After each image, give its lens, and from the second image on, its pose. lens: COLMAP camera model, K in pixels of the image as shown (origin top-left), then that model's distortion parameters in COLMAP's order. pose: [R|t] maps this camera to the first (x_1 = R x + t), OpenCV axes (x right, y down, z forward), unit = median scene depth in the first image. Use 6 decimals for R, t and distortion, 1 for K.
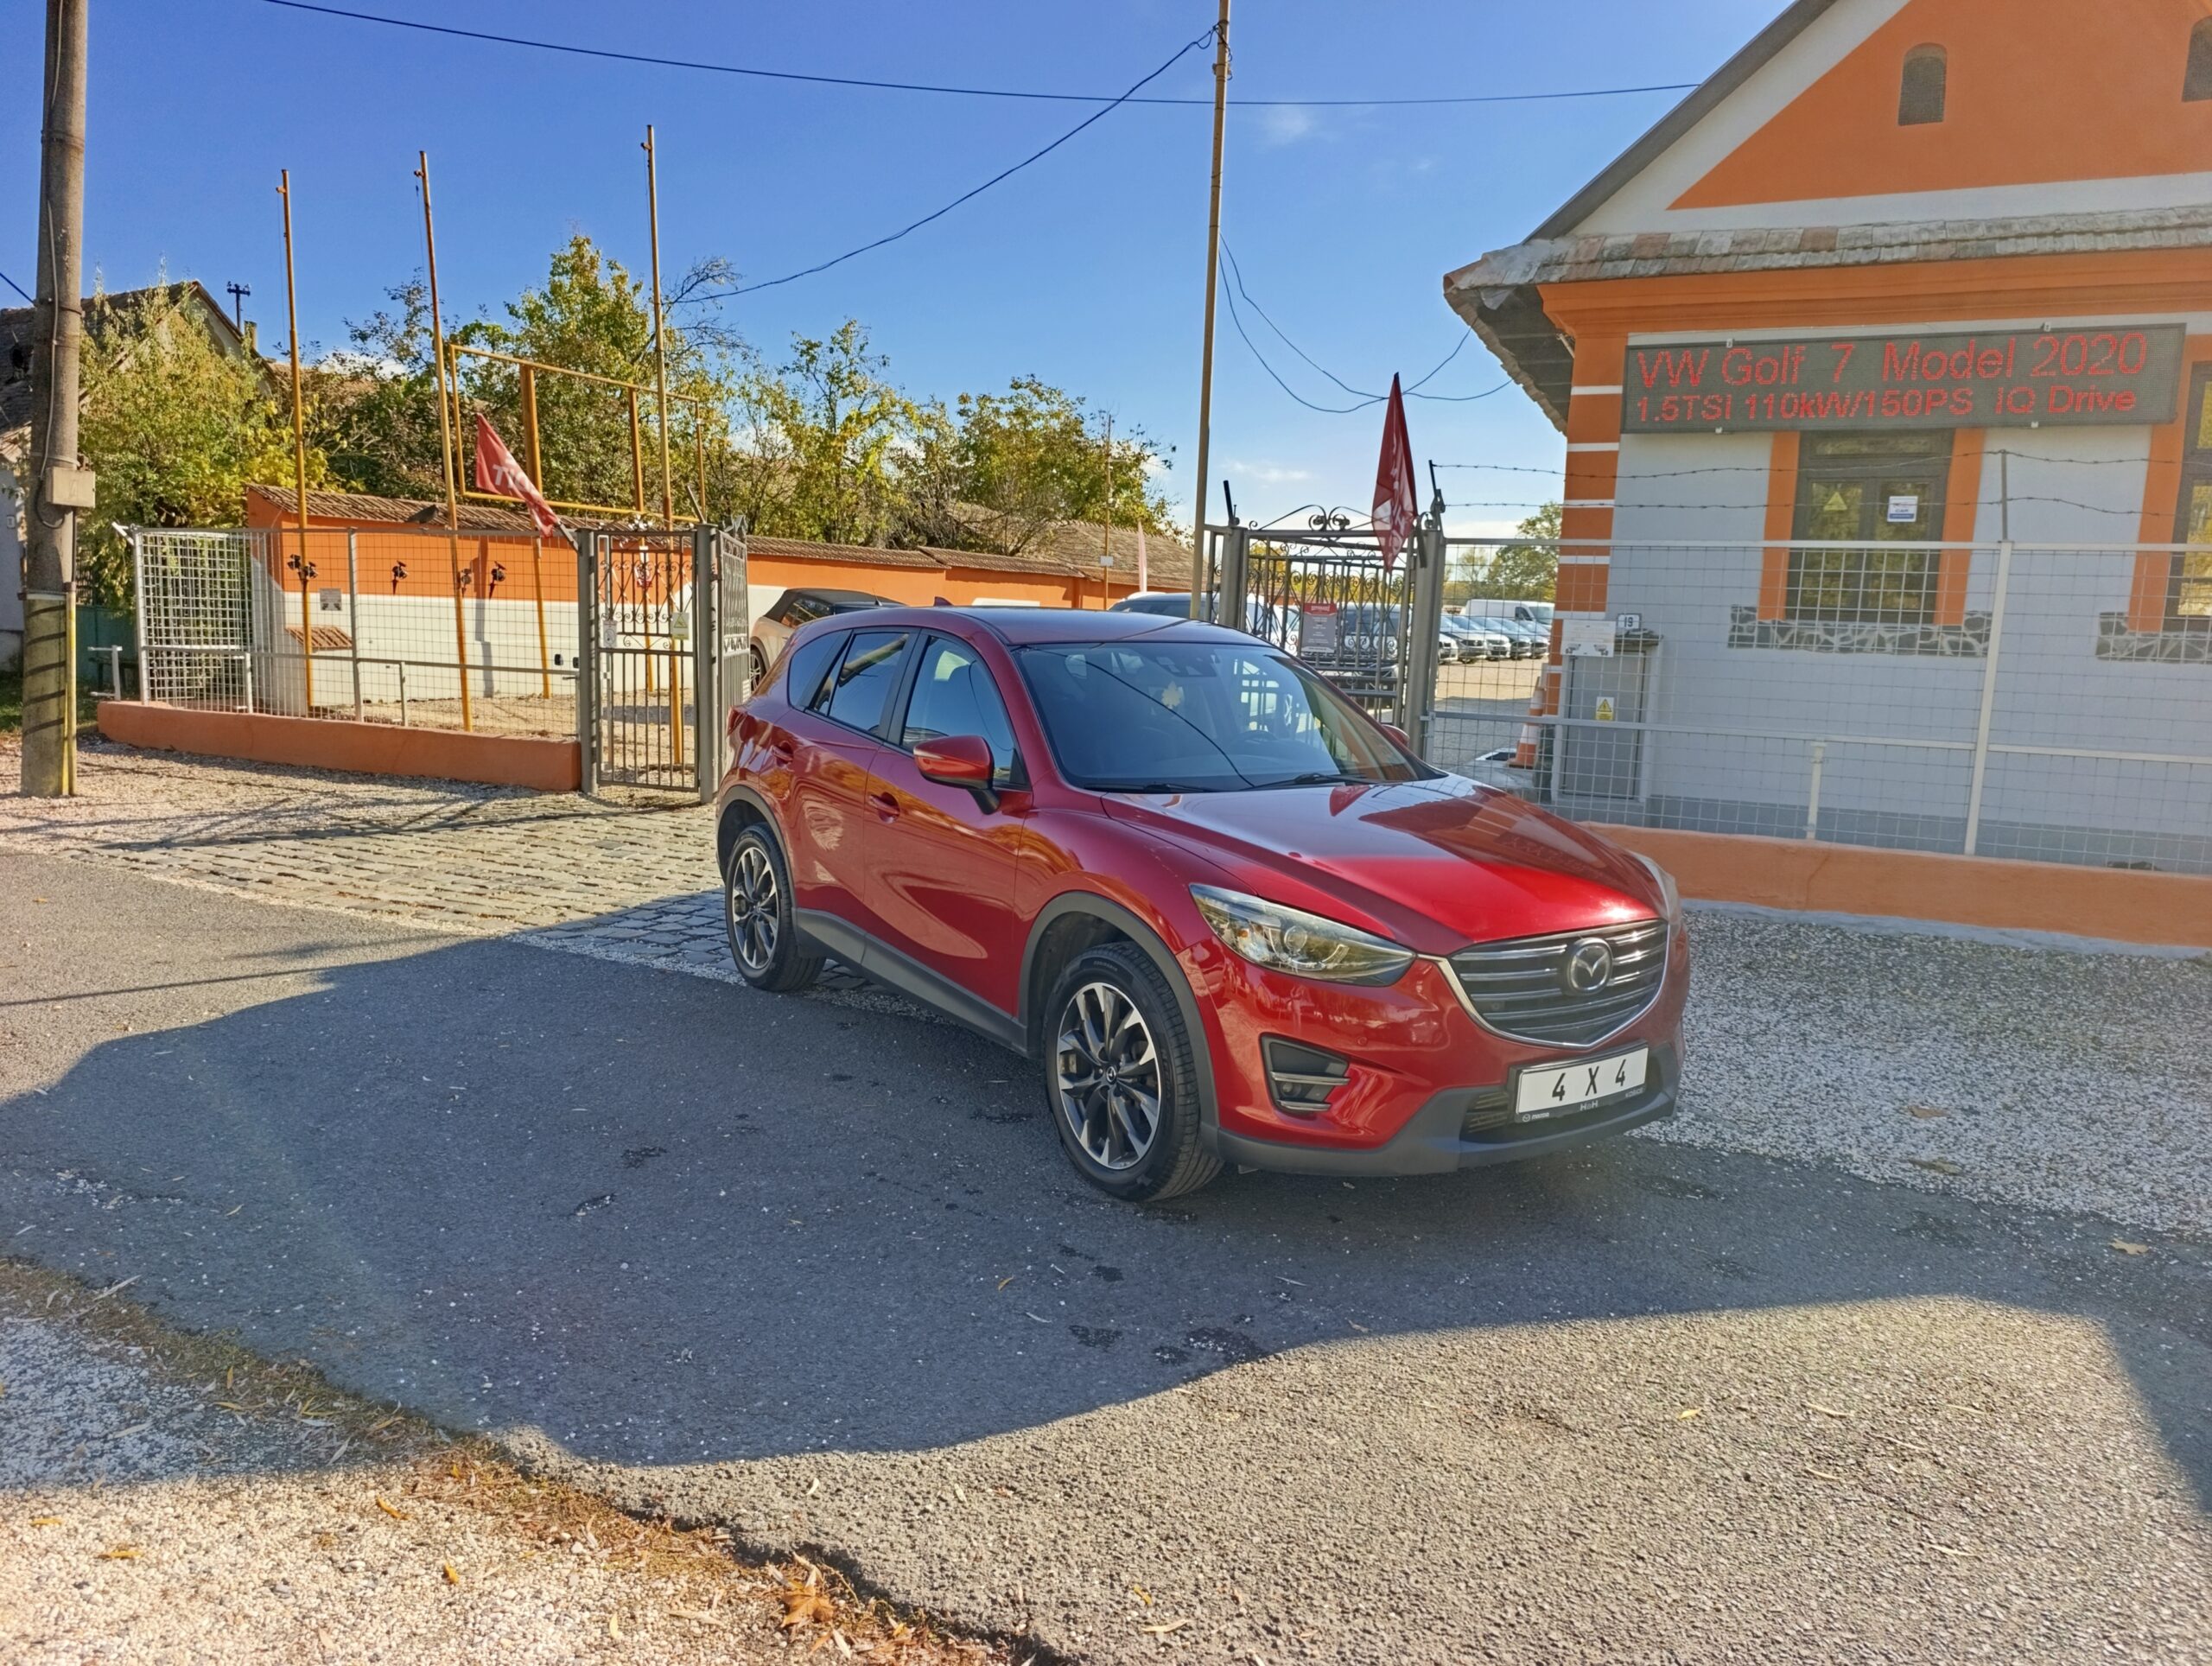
lens RADIAL K [[1487.7, 0, 1126.8], [0, 1487.7, 871.2], [0, 0, 1]] dist [0.055043, -0.060662]
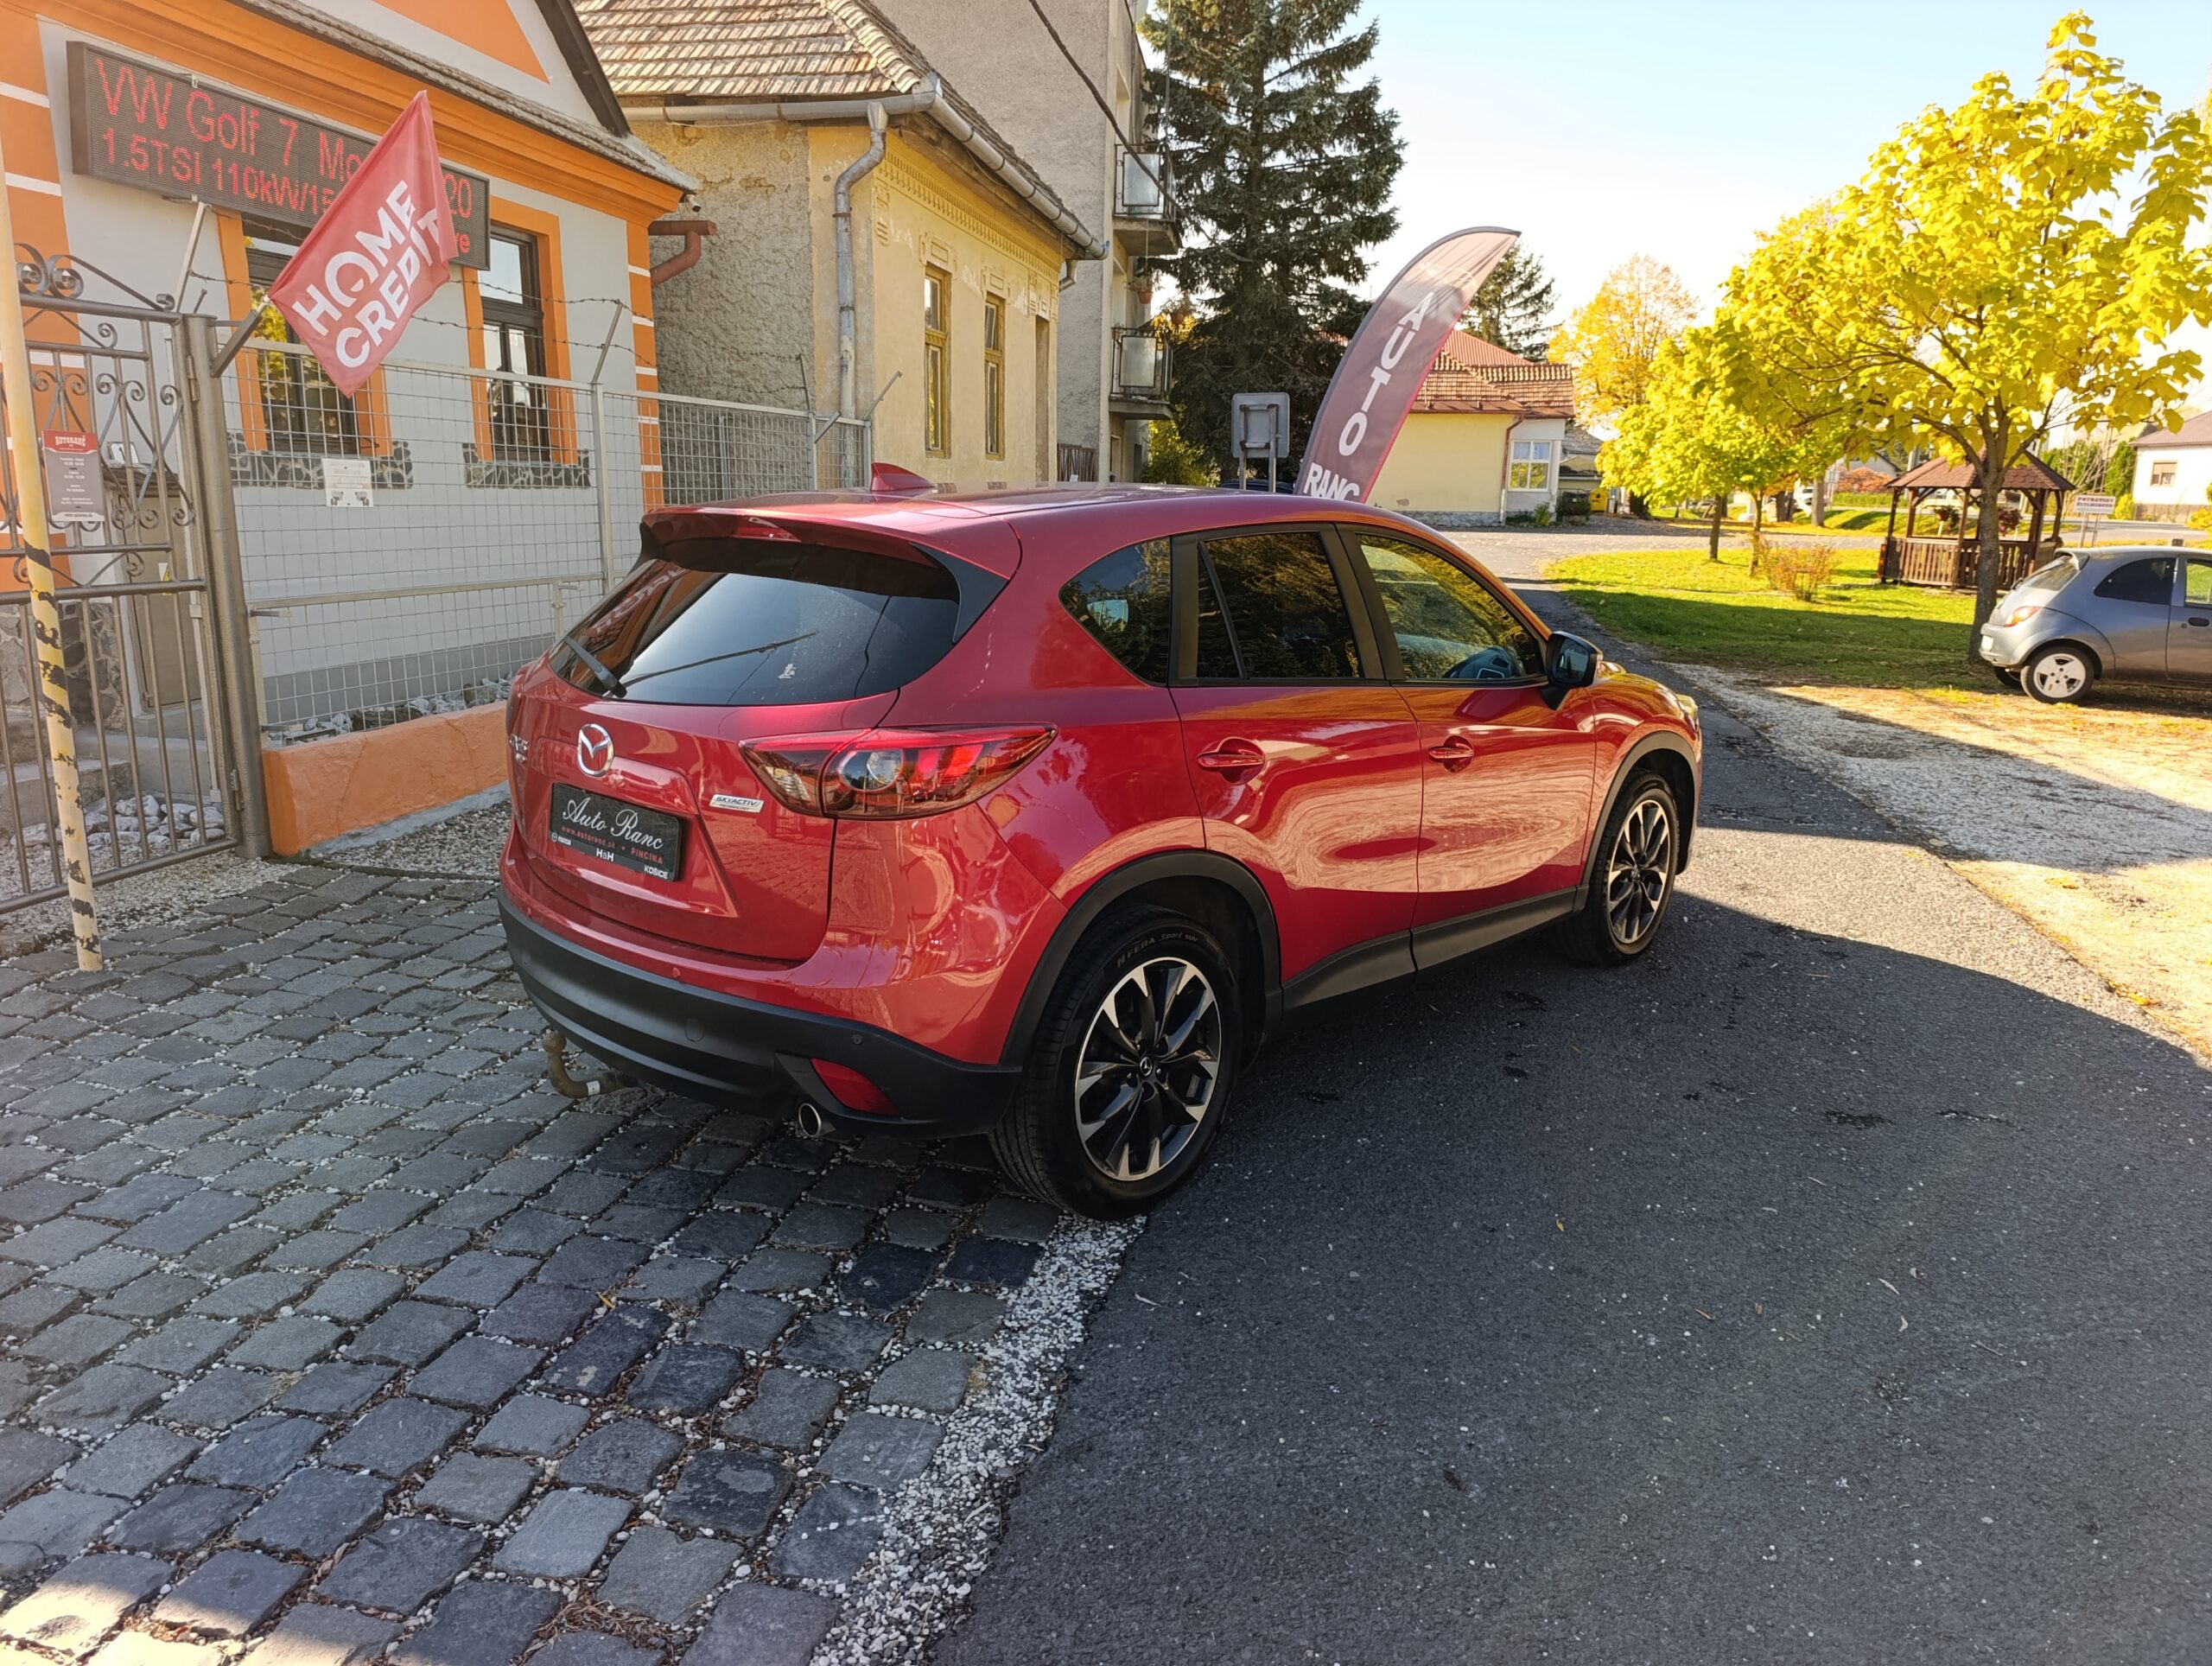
lens RADIAL K [[1480.6, 0, 1141.8], [0, 1480.6, 805.5], [0, 0, 1]] dist [0.022334, -0.031560]
pose [[-0.222088, -0.239557, 0.945140, -0.520954], [0.138993, 0.951669, 0.273873, -0.149696], [-0.965069, 0.192191, -0.178058, 0.777098]]
